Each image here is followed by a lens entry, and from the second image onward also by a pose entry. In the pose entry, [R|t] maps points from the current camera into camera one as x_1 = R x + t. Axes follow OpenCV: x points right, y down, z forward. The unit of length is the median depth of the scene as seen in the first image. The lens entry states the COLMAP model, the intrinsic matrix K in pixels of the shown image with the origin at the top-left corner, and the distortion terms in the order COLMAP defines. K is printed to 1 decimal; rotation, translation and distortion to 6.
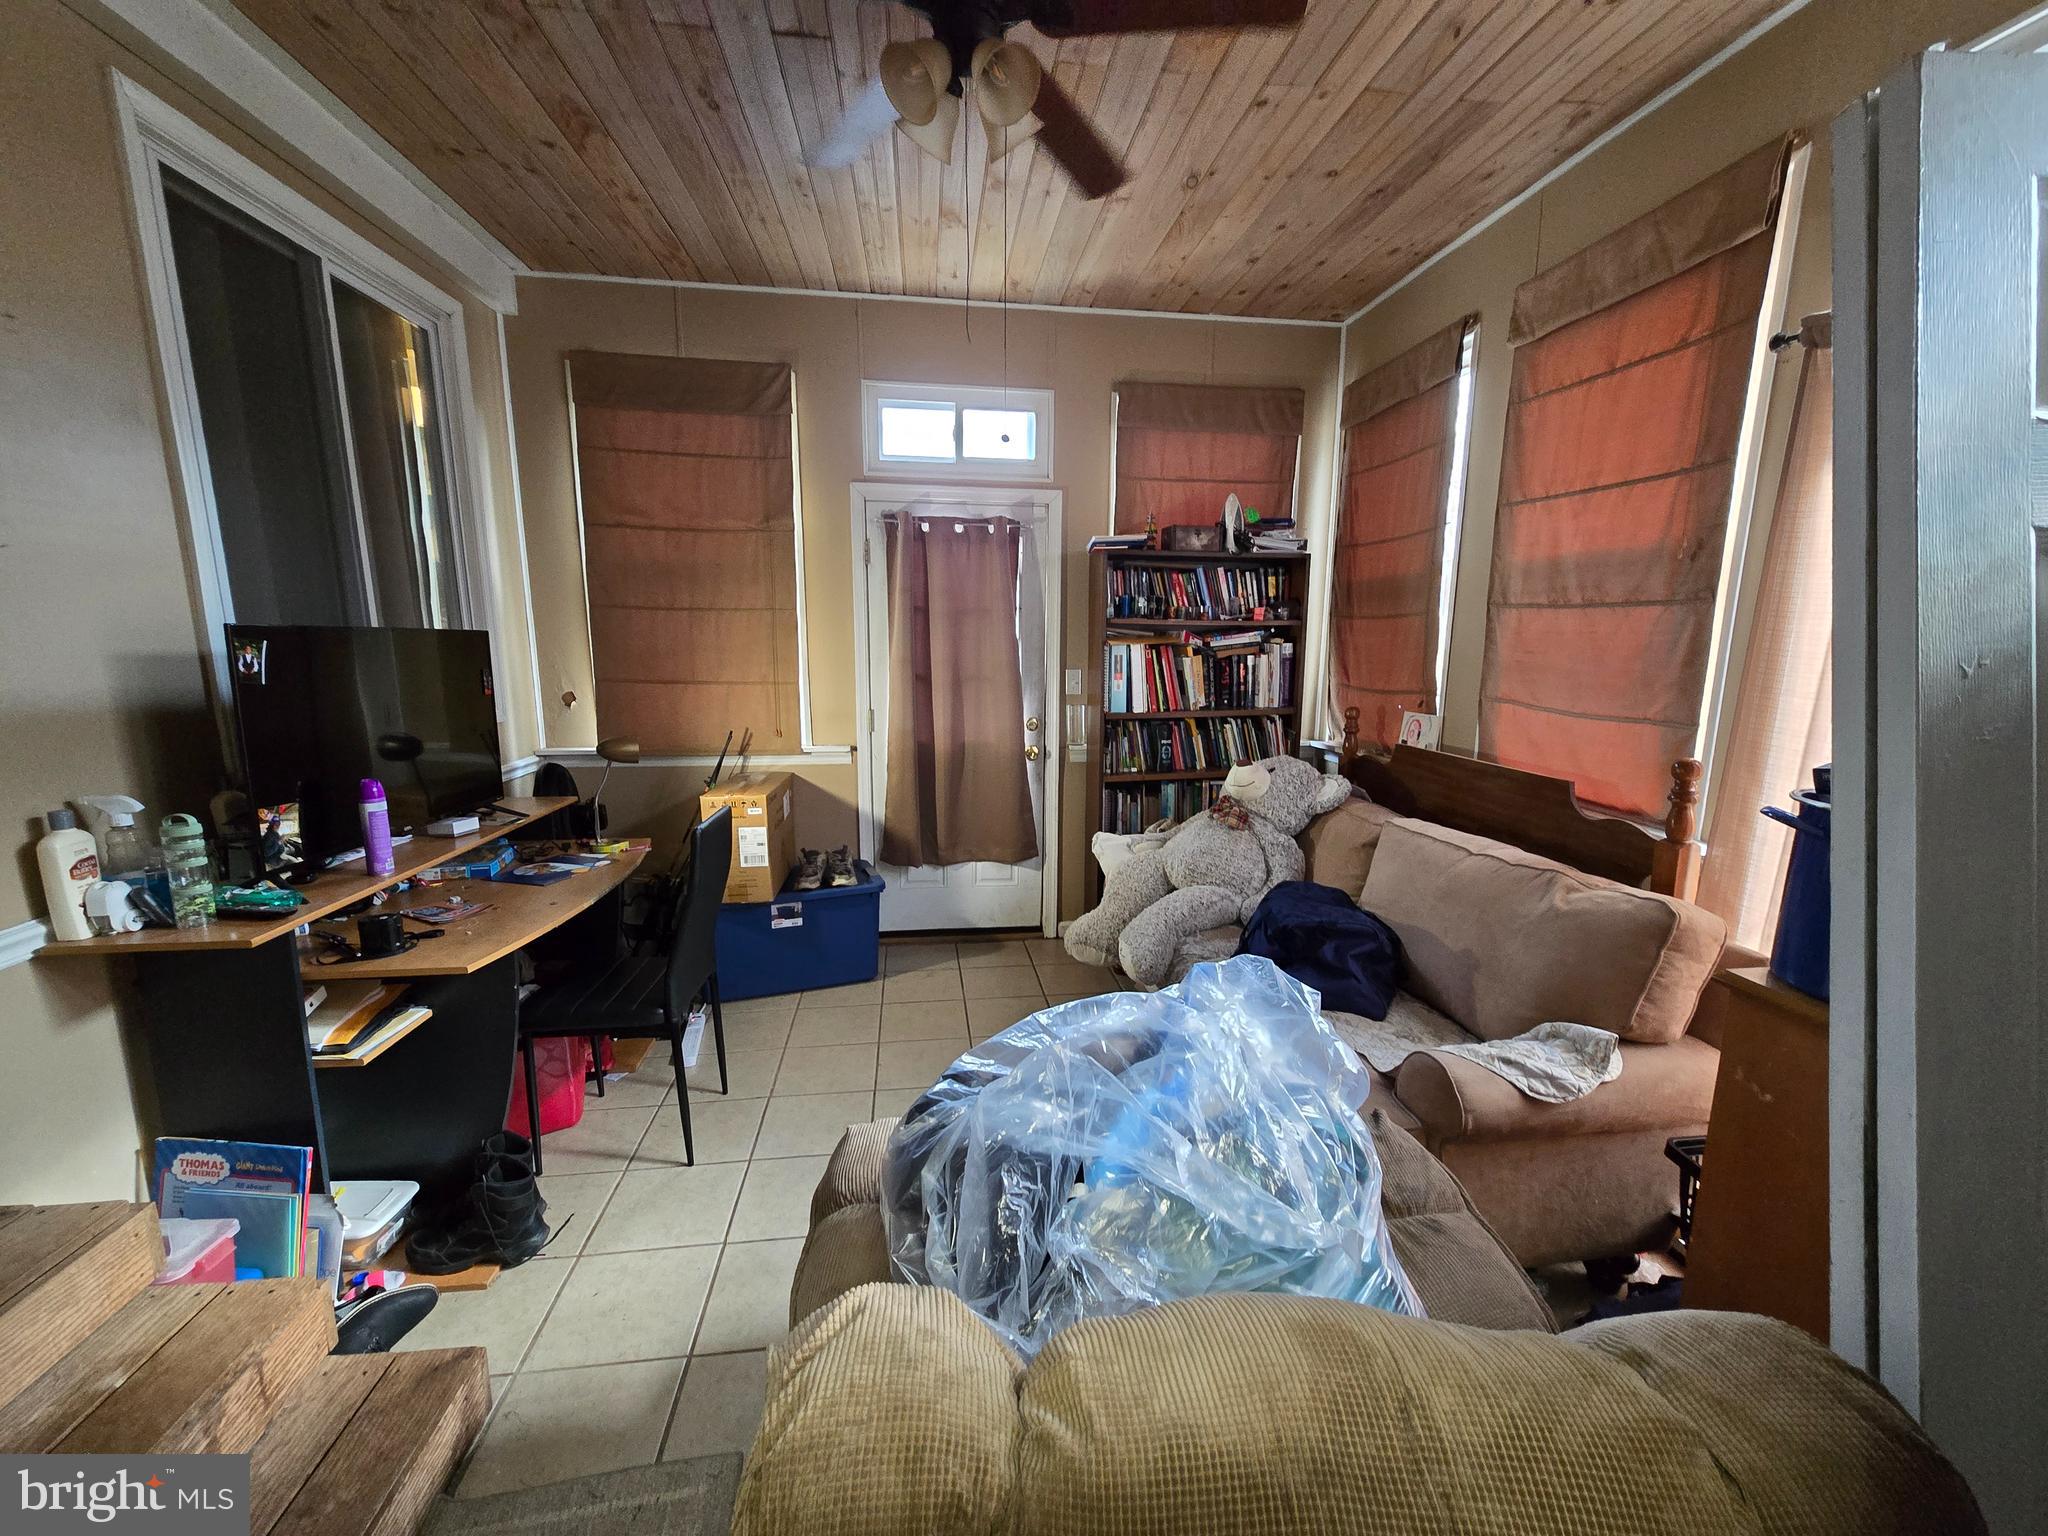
lens RADIAL K [[837.1, 0, 1010.3], [0, 837.1, 769.6], [0, 0, 1]] dist [0.006652, -0.002586]
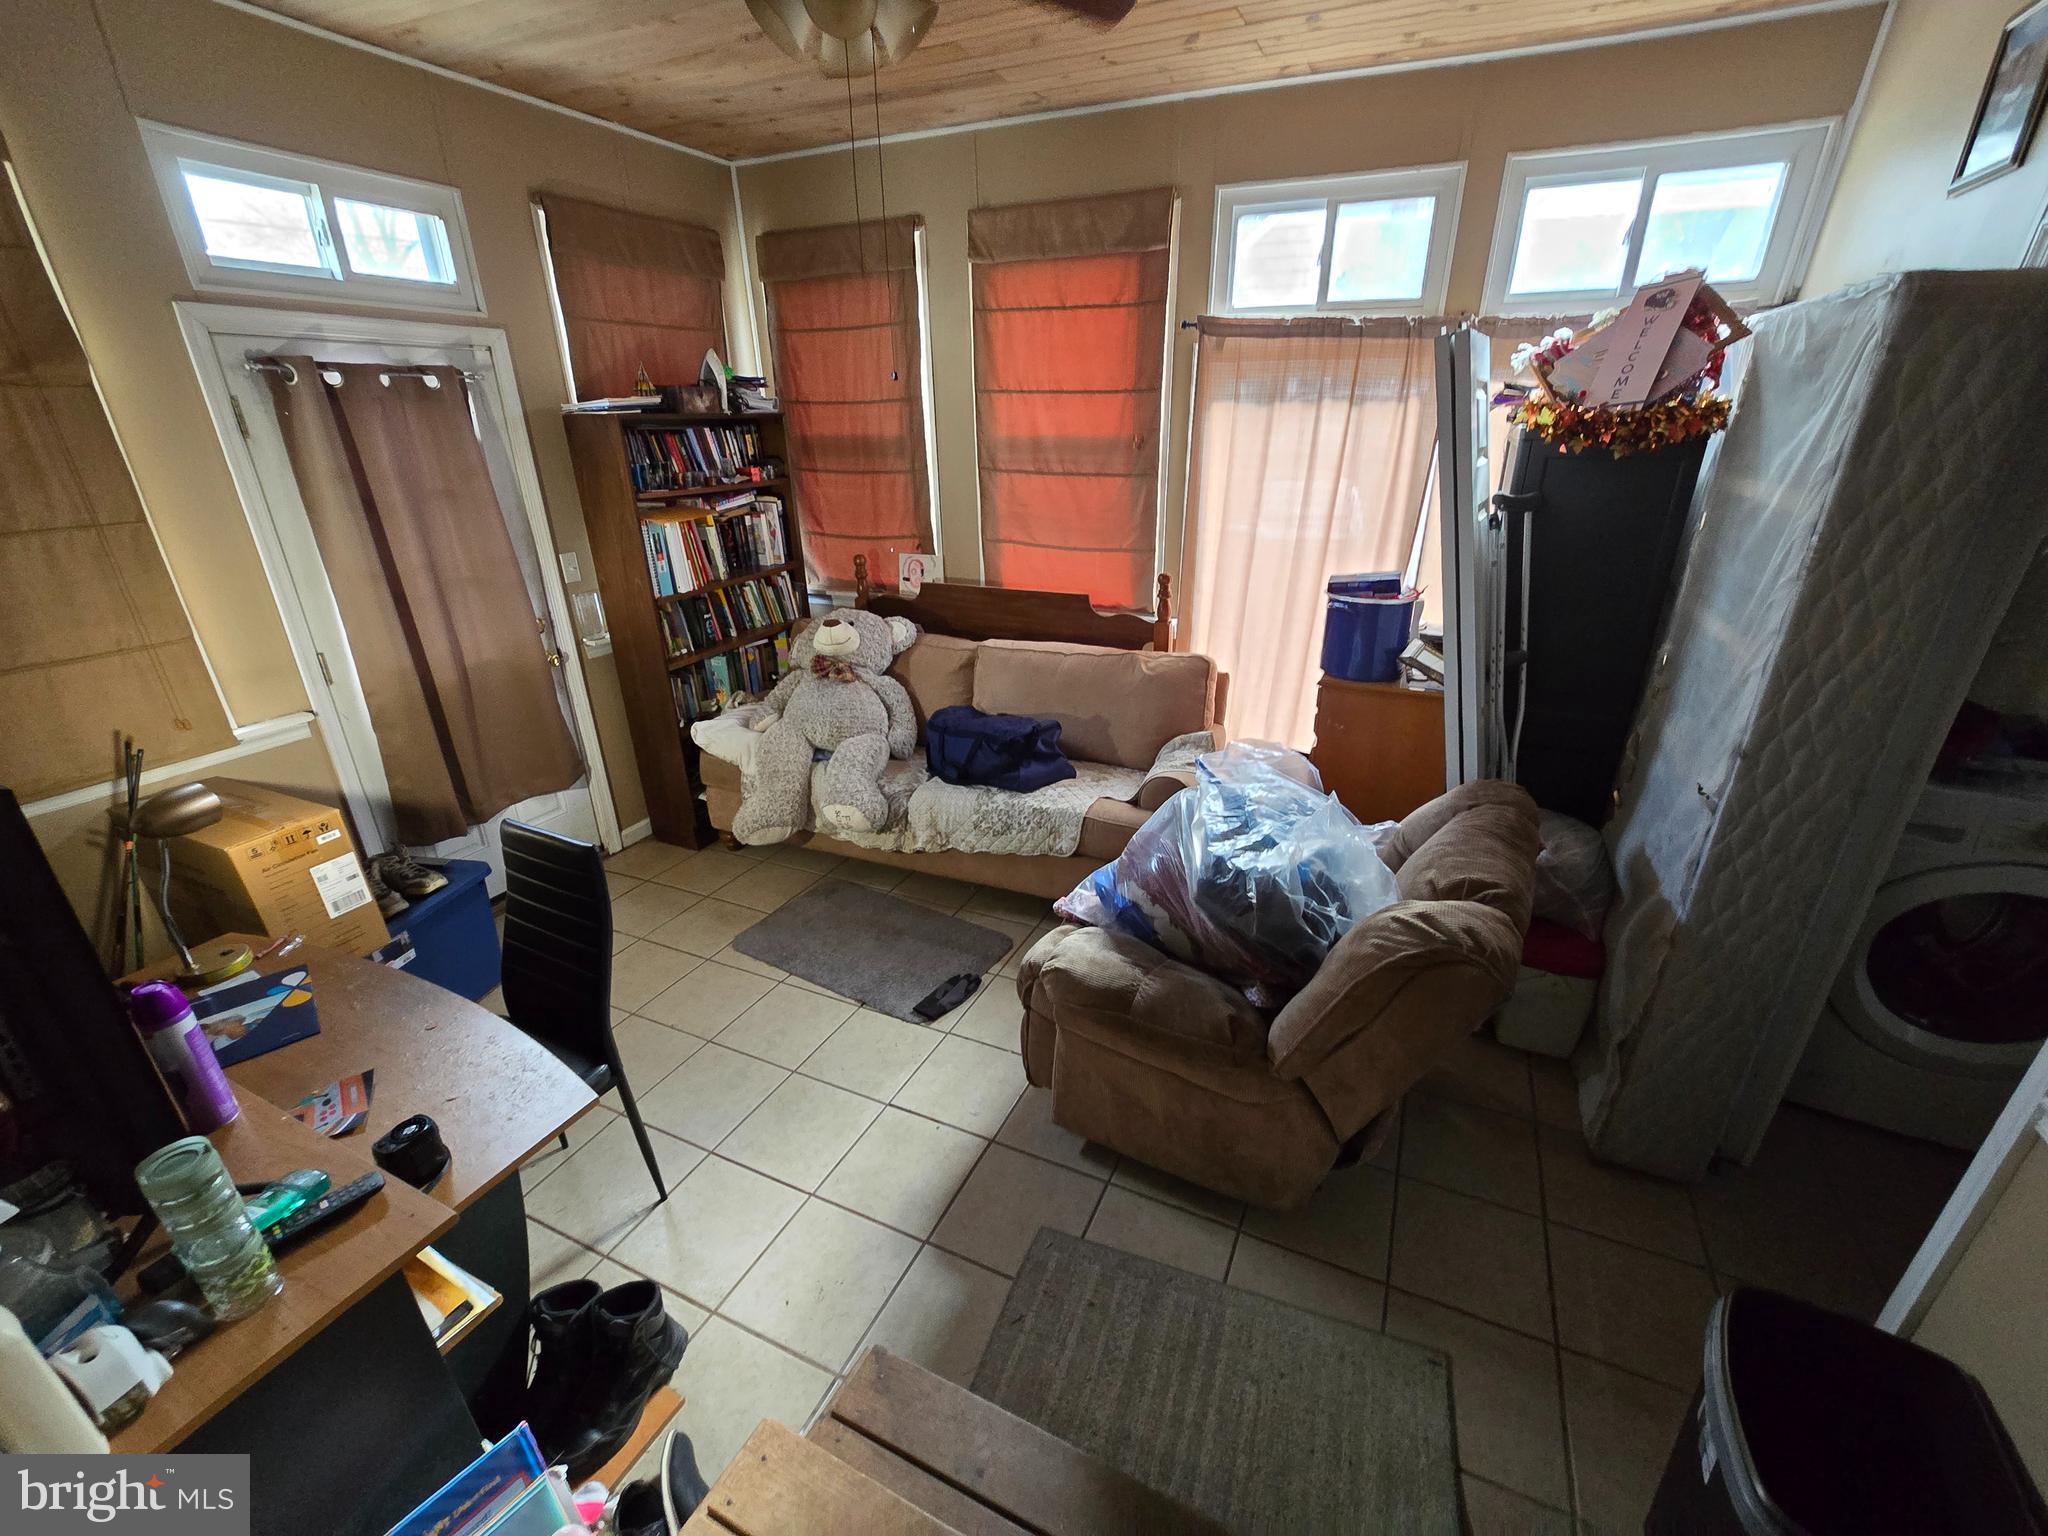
lens RADIAL K [[837.1, 0, 1055.9], [0, 837.1, 754.2], [0, 0, 1]] dist [0.006652, -0.002586]
pose [[0.545908, -0.326255, 0.771714, -0.431887], [0.156009, 0.944544, 0.288961, -0.107318], [-0.823192, -0.037352, 0.566533, 0.104018]]
